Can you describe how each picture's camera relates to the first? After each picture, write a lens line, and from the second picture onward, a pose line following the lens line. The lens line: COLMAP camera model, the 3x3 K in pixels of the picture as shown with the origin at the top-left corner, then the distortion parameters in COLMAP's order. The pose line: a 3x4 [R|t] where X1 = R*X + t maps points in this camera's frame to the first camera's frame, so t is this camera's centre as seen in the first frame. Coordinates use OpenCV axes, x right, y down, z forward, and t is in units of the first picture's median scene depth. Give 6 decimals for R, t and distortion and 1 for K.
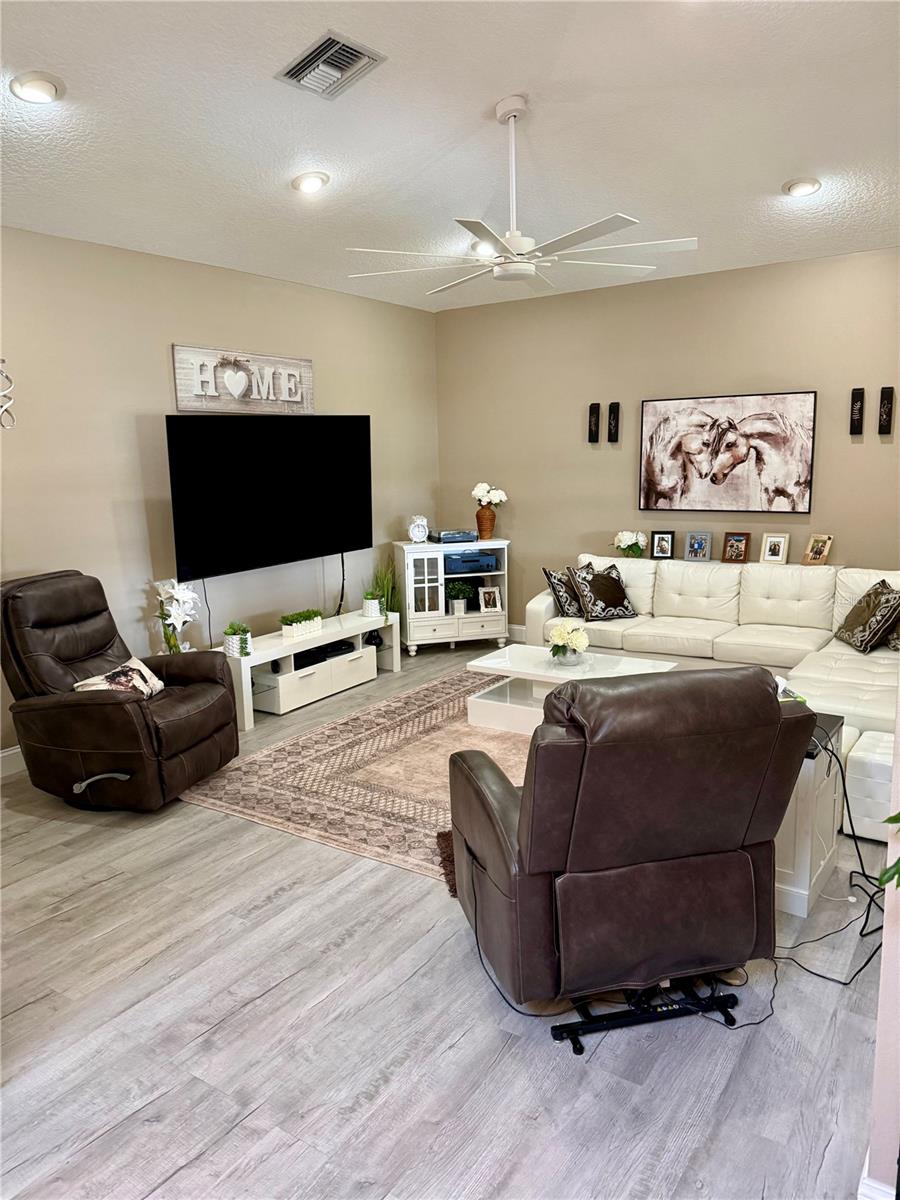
lens RADIAL K [[852.0, 0, 456.4], [0, 852.0, 605.5], [0, 0, 1]] dist [-0.000243, -0.008001]
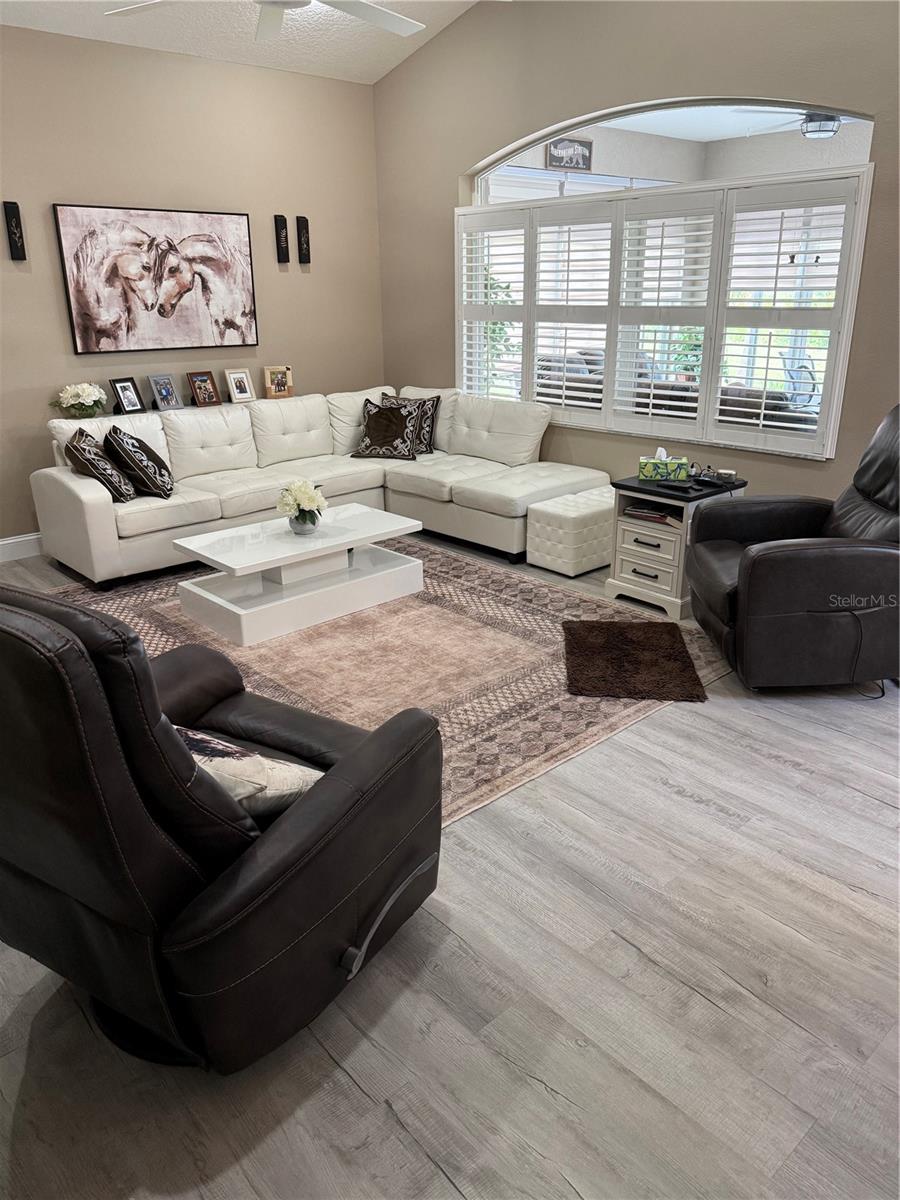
lens RADIAL K [[852.0, 0, 455.6], [0, 852.0, 595.8], [0, 0, 1]] dist [-0.000243, -0.008001]
pose [[0.238209, -0.307220, 0.921343, -0.519517], [0.175542, 0.946646, 0.270272, -0.058498], [-0.955218, 0.097353, 0.279430, 0.520324]]
